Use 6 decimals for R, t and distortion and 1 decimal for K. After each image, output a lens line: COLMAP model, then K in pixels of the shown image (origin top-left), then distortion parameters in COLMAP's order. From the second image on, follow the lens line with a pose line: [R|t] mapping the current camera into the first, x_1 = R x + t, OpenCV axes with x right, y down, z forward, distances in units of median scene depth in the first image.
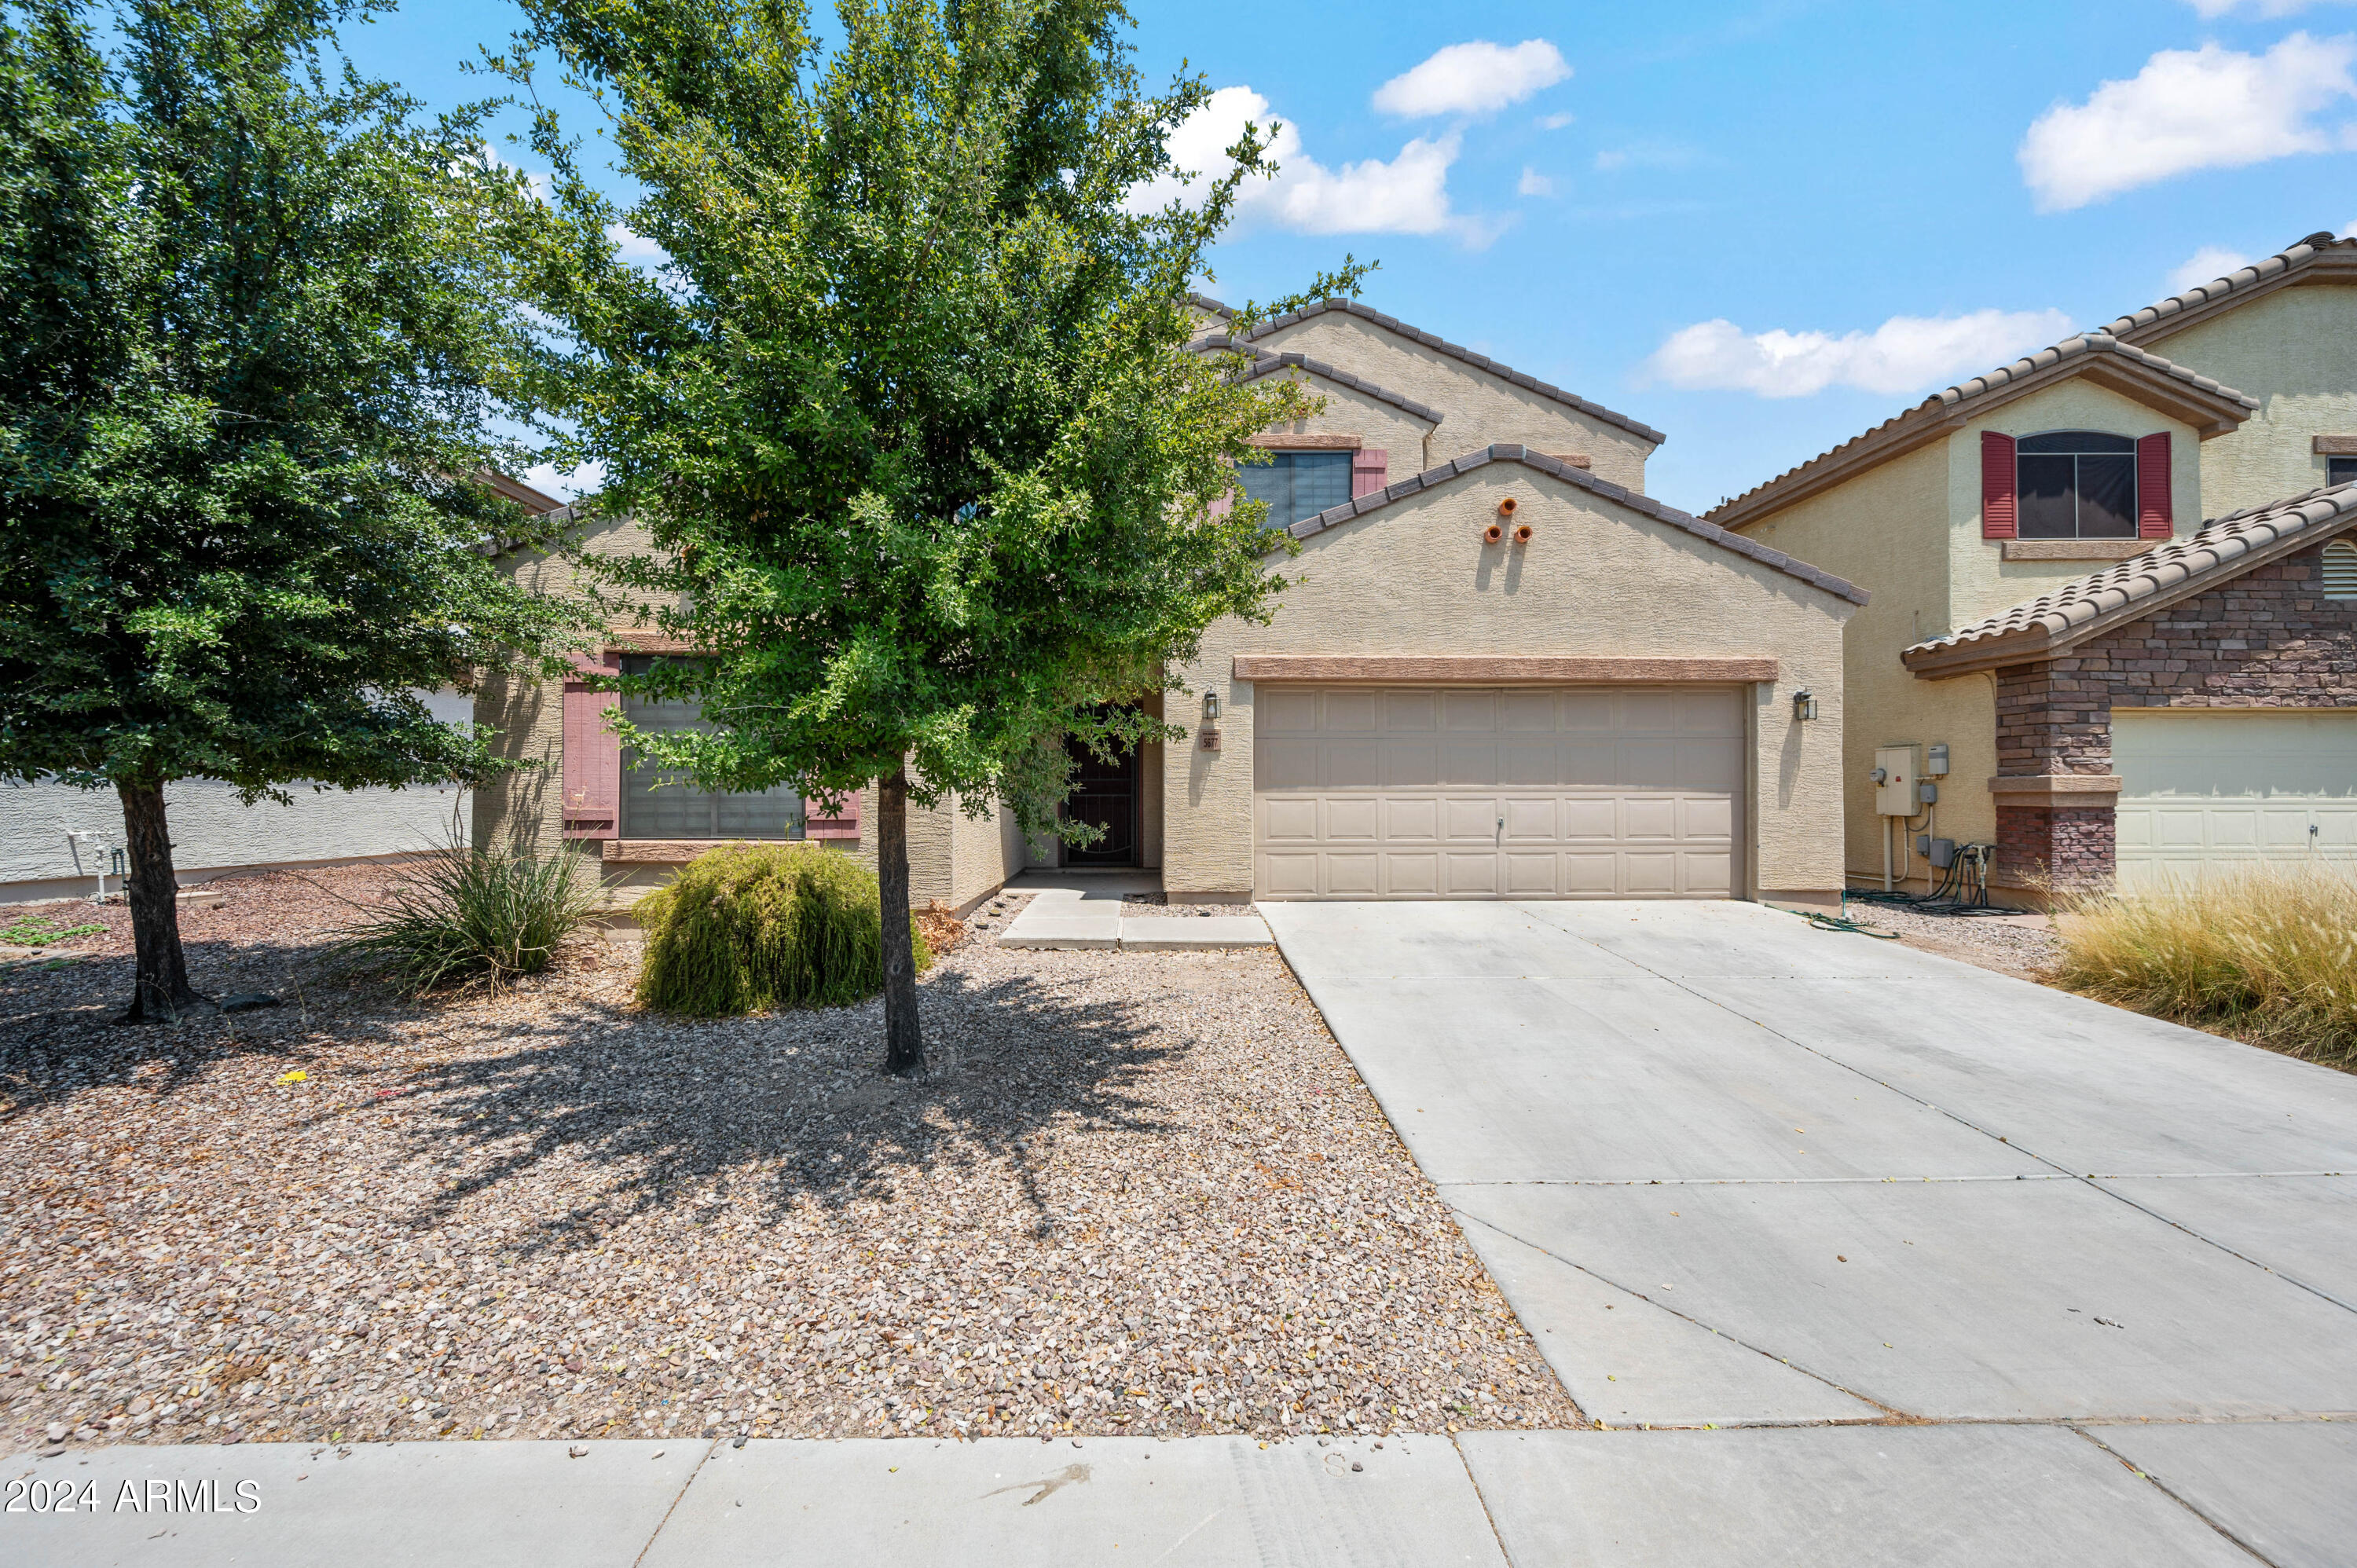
lens RADIAL K [[925.6, 0, 1178.5], [0, 925.6, 784.0], [0, 0, 1]] dist [0.013532, 0.000259]
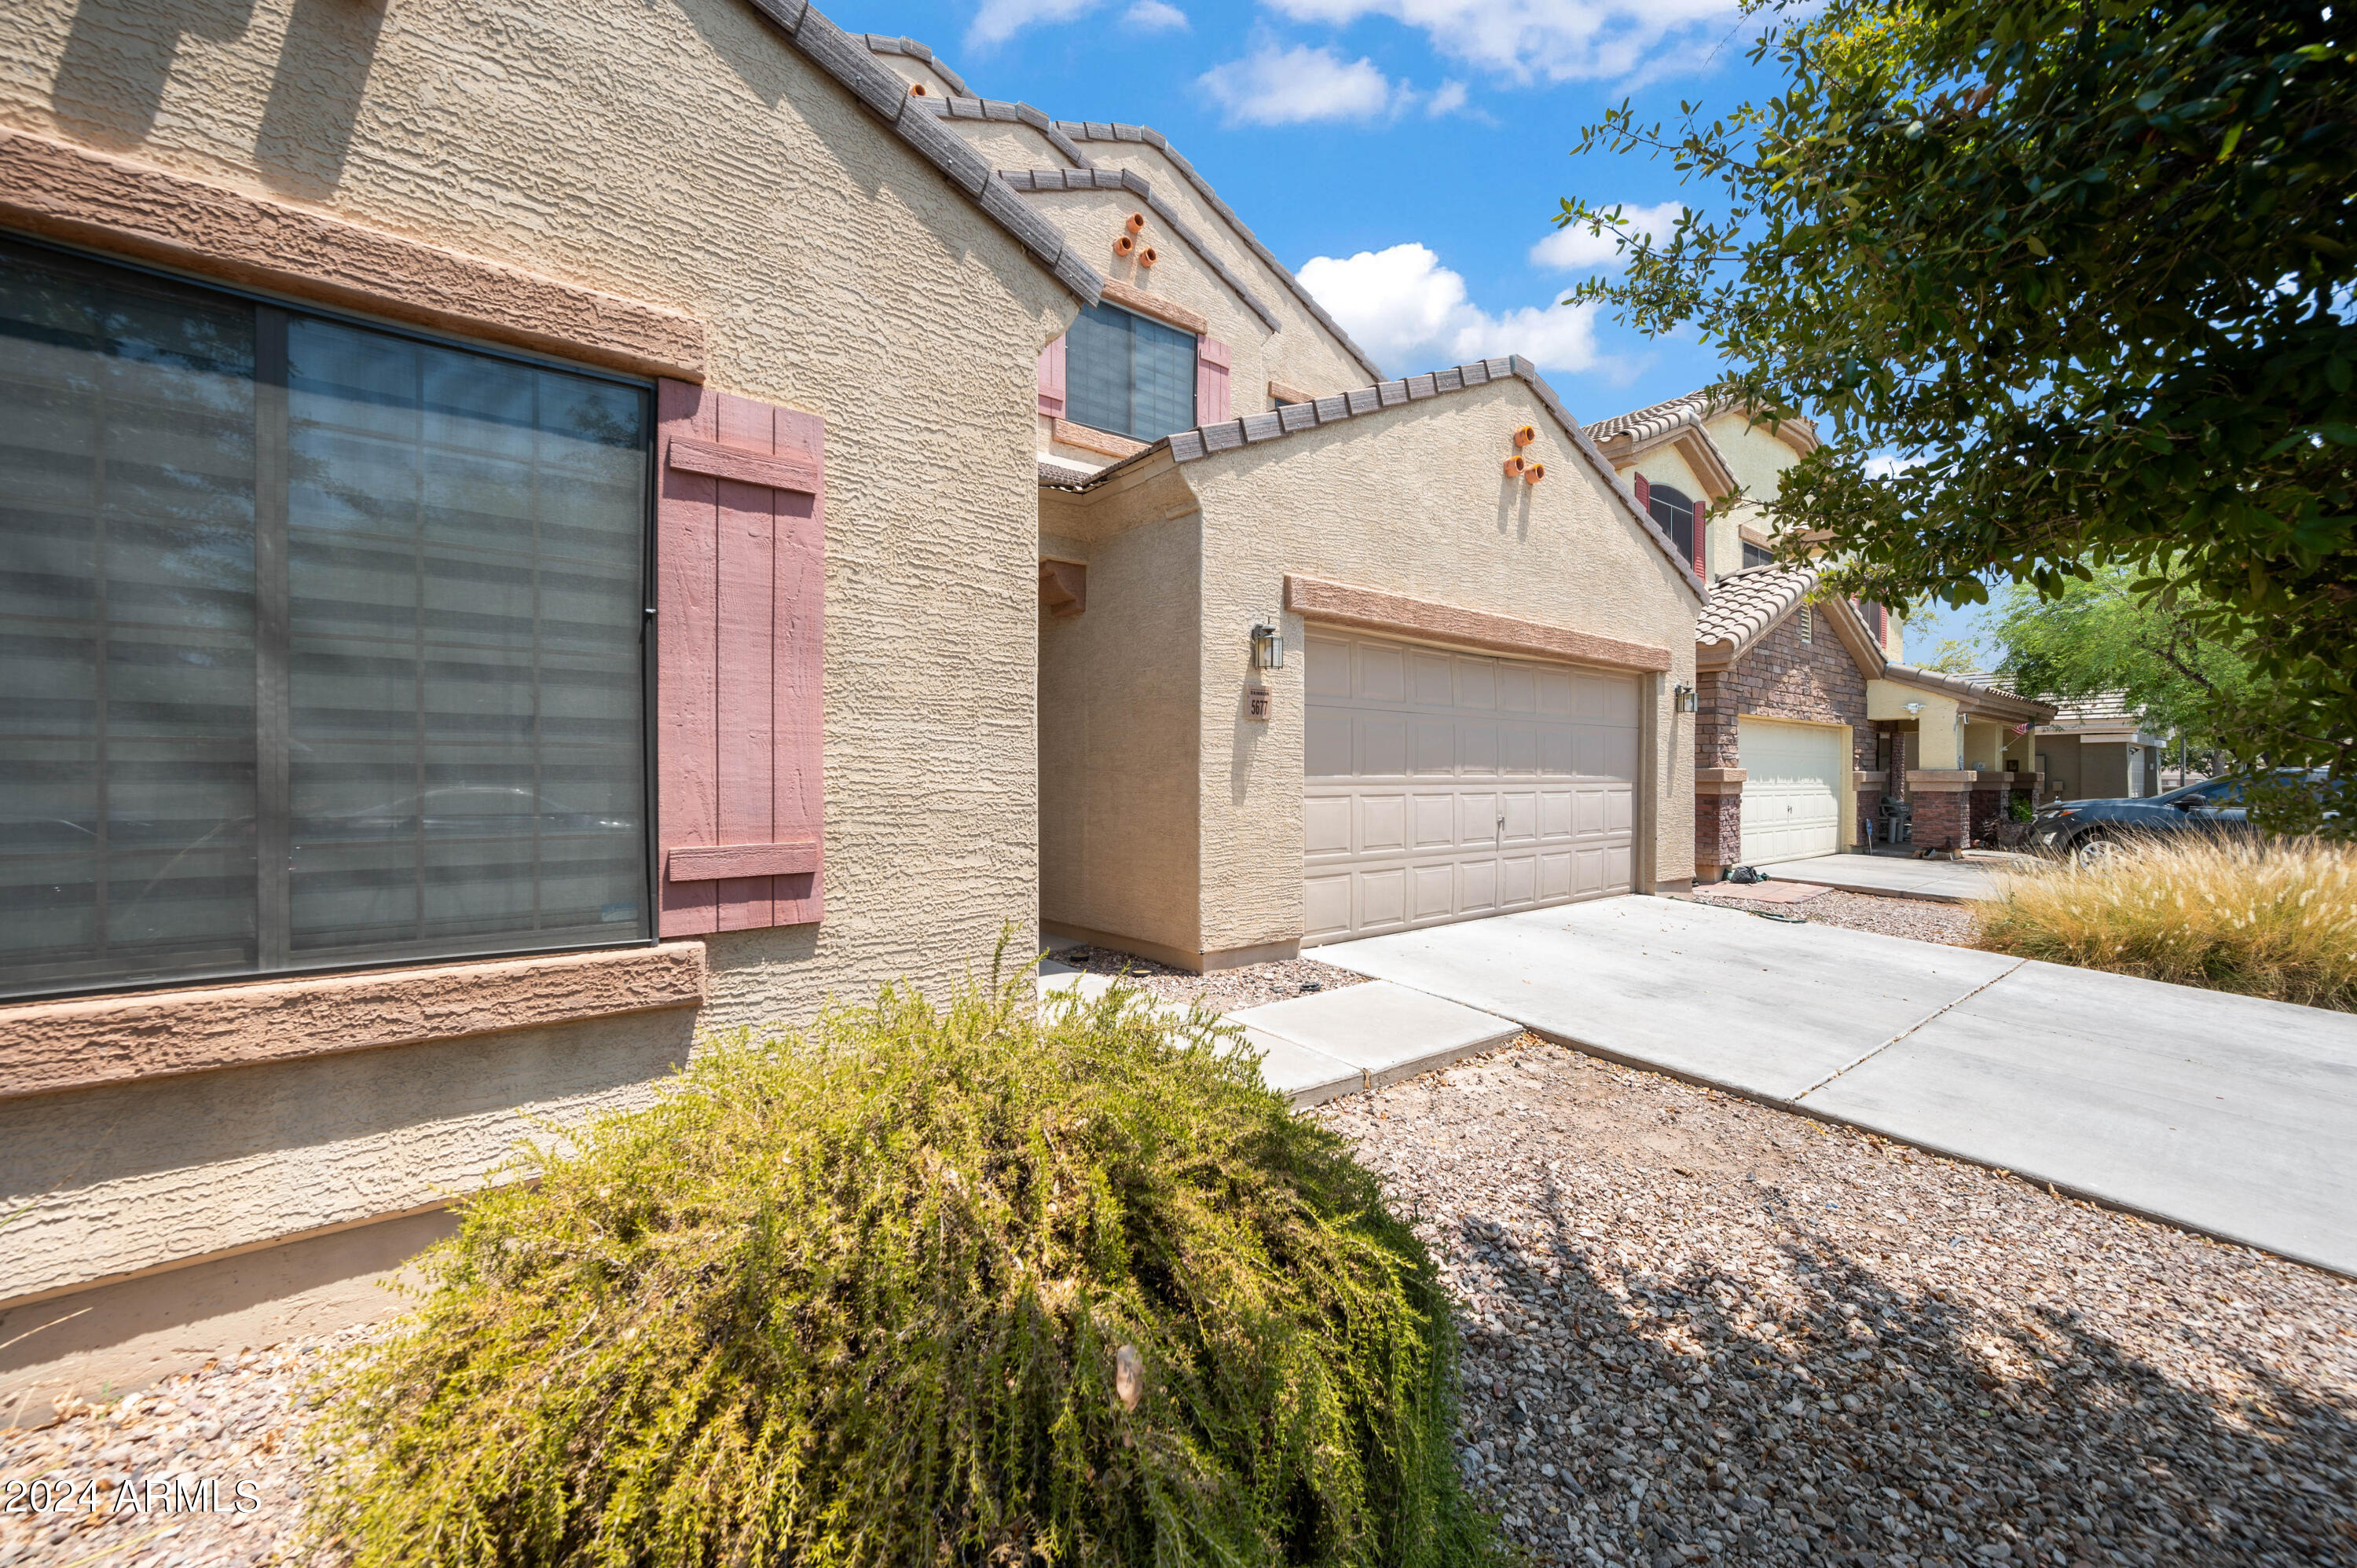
lens RADIAL K [[925.6, 0, 1178.5], [0, 925.6, 784.0], [0, 0, 1]] dist [0.013532, 0.000259]
pose [[0.794507, -0.003232, 0.607247, -0.383880], [-0.007856, 0.999847, 0.015600, -0.002145], [-0.607205, -0.017164, 0.794360, 0.527098]]
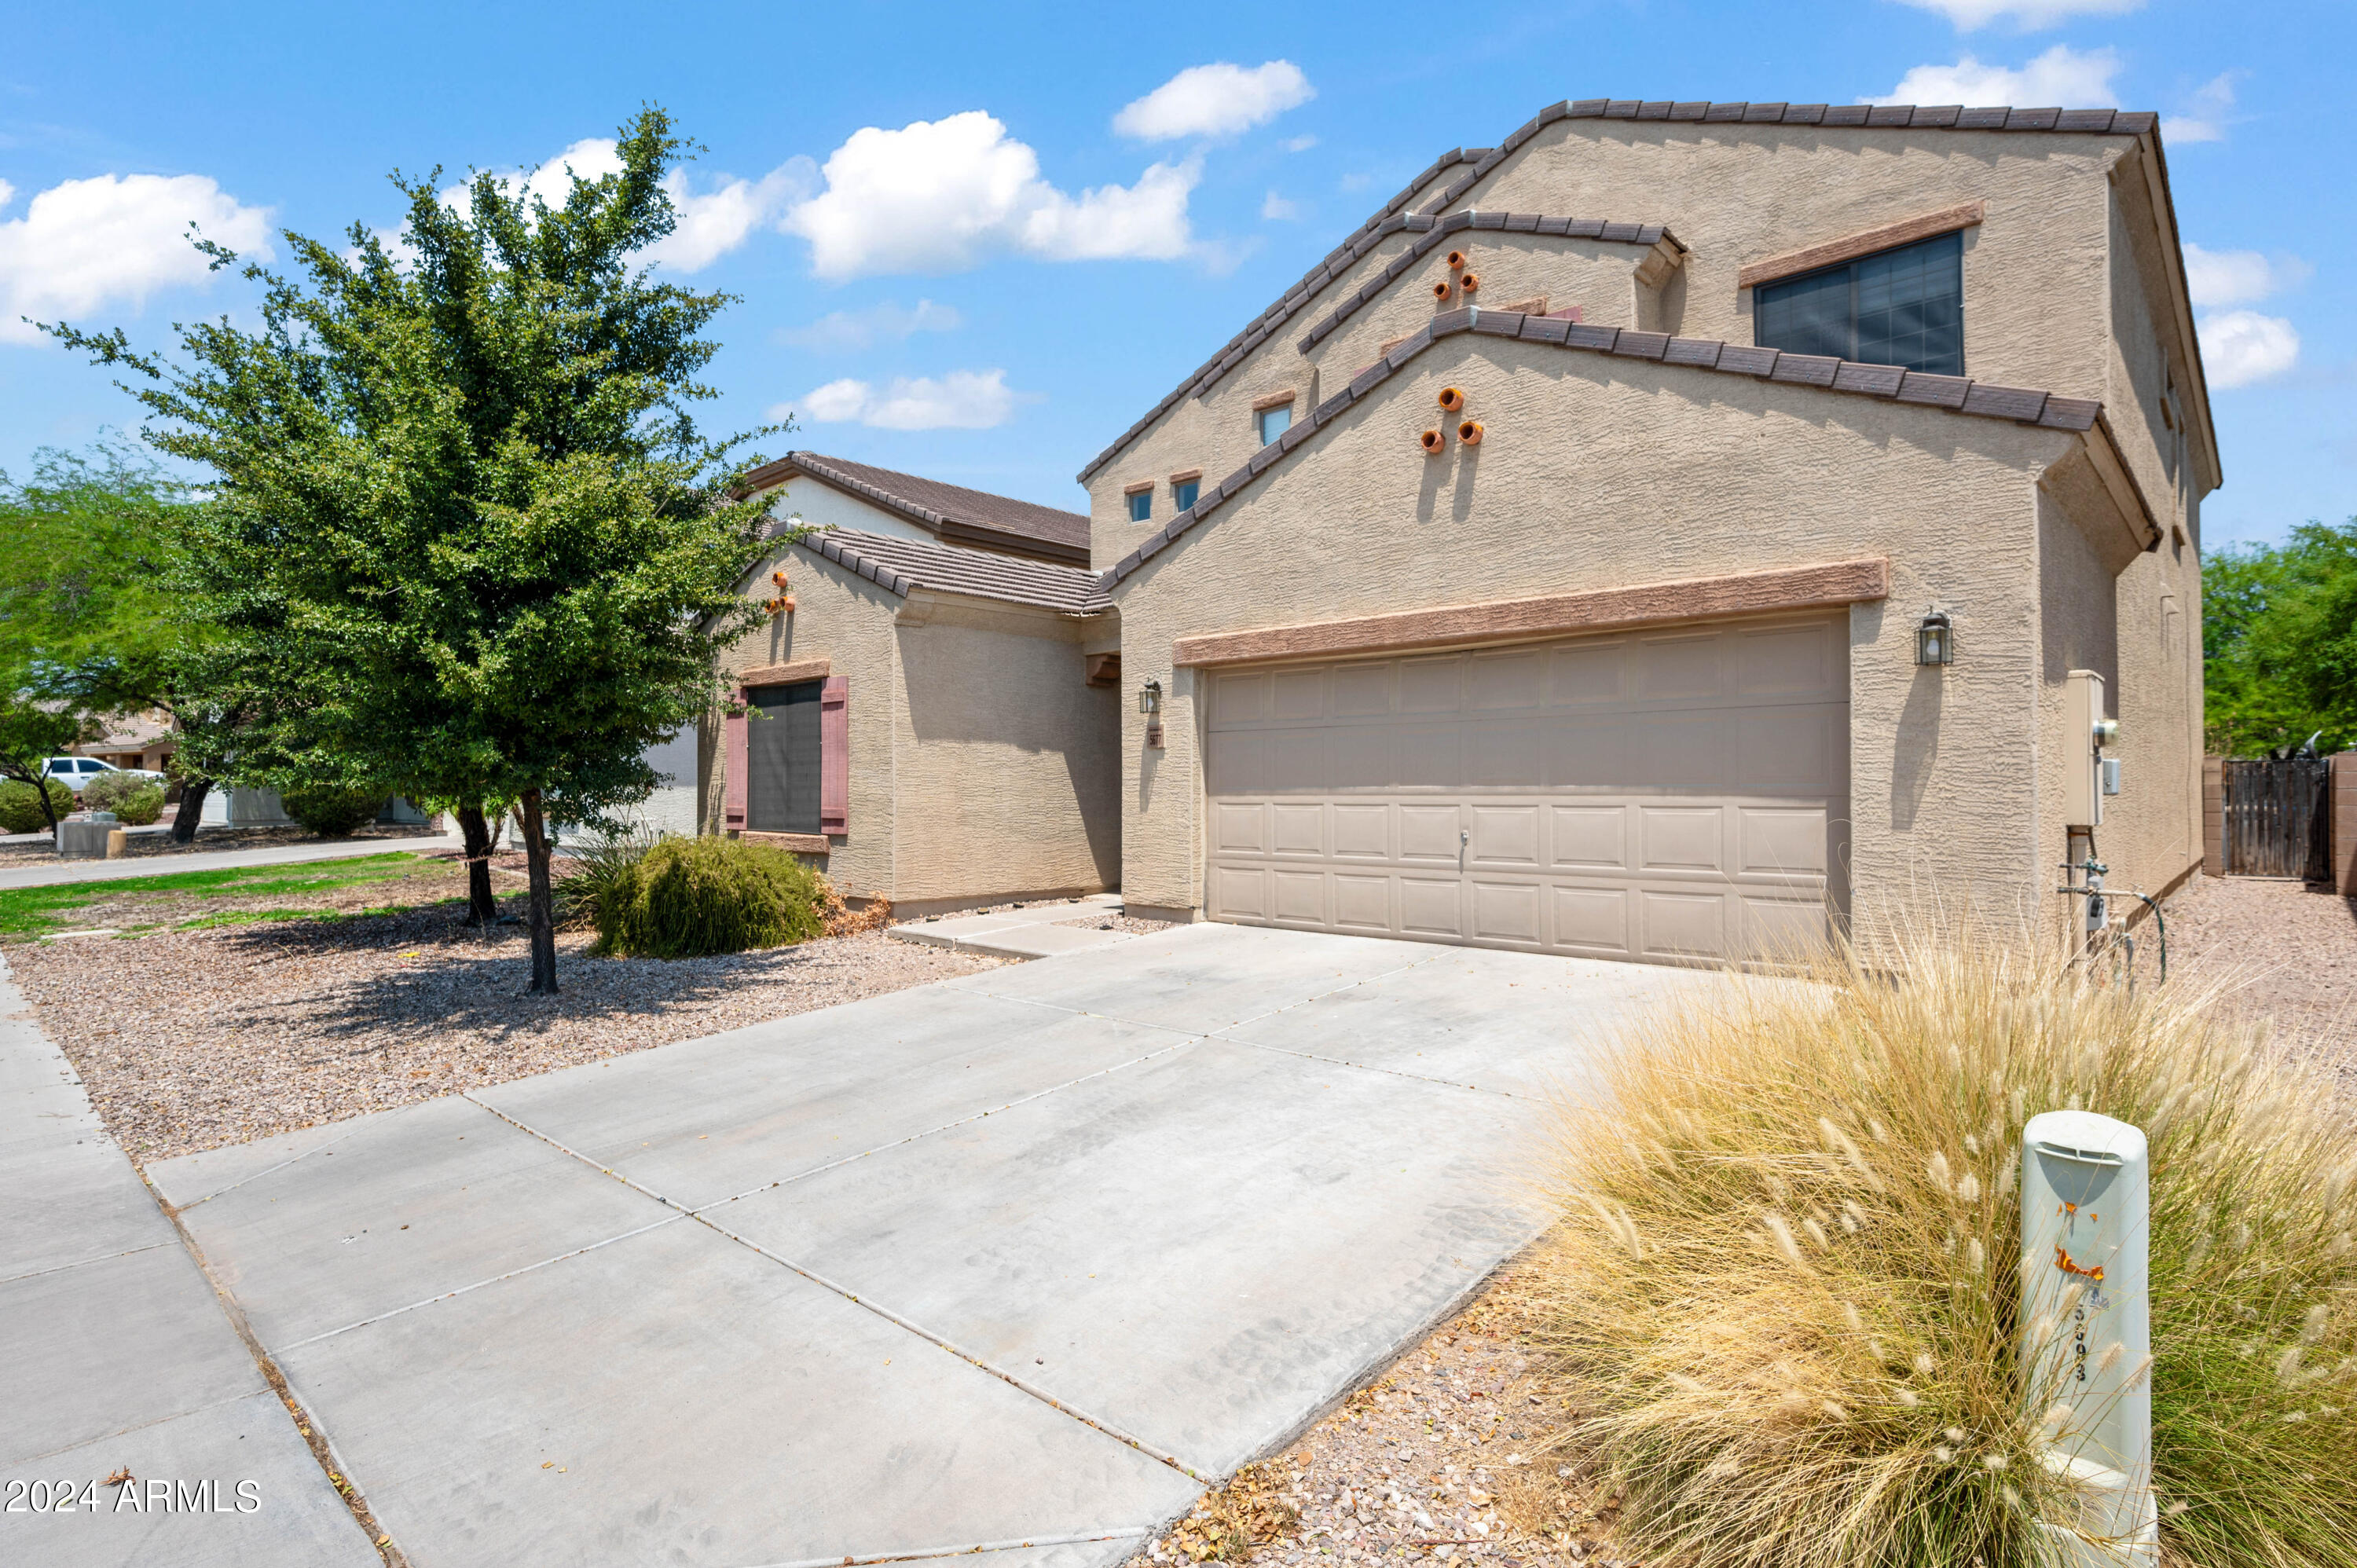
lens RADIAL K [[1192.4, 0, 1178.5], [0, 1192.4, 784.0], [0, 0, 1]] dist [0.003331, 0.000197]
pose [[0.715153, -0.004021, -0.698956, 0.845062], [0.007214, 0.999973, 0.001629, -0.003406], [0.698930, -0.006207, 0.715163, 0.188213]]
